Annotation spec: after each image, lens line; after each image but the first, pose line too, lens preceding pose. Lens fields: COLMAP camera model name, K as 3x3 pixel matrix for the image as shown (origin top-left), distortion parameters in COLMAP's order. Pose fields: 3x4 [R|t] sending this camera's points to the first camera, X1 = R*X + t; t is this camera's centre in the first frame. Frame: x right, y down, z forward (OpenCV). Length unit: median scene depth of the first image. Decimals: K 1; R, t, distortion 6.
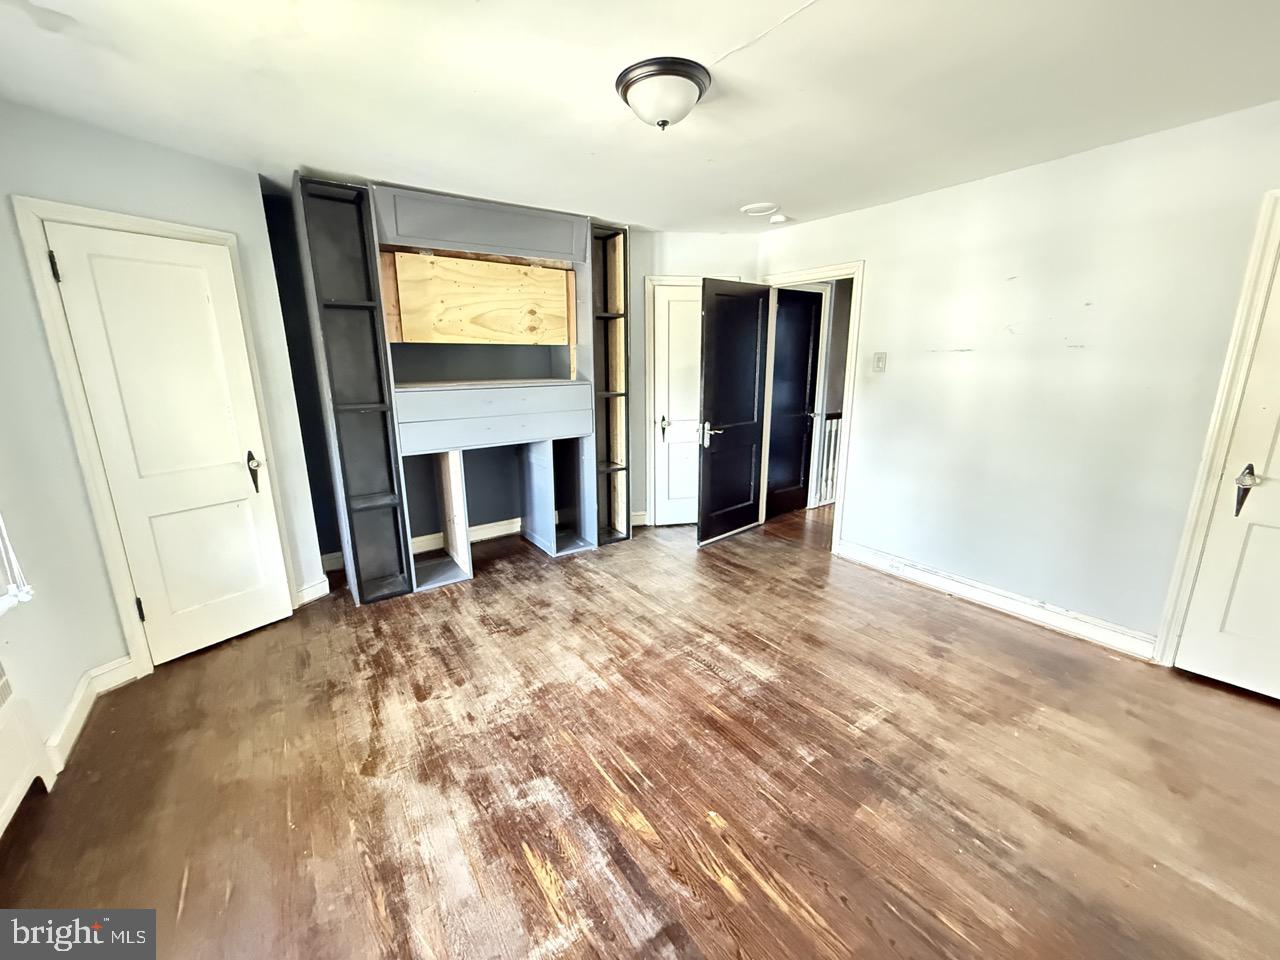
lens RADIAL K [[510.2, 0, 636.0], [0, 510.2, 478.3], [0, 0, 1]] dist [-0.000399, 0.000486]
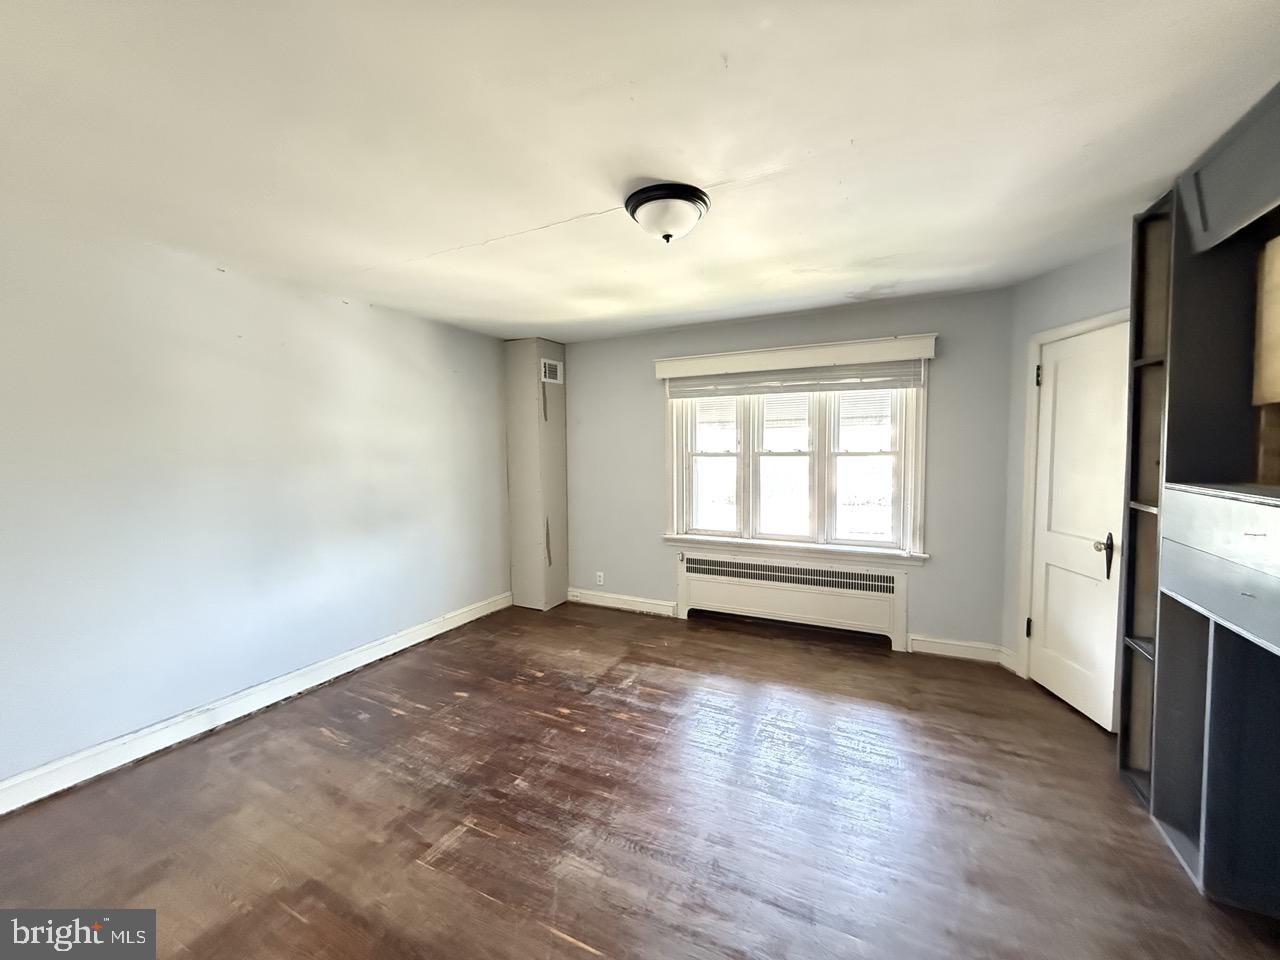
lens RADIAL K [[518.2, 0, 627.3], [0, 518.2, 476.4], [0, 0, 1]] dist [-0.000041, 0.000071]
pose [[-0.891984, 0.044896, -0.449832, 0.580912], [-0.085984, 0.960042, 0.266319, -0.427066], [0.443814, 0.276231, -0.852482, 1.809199]]
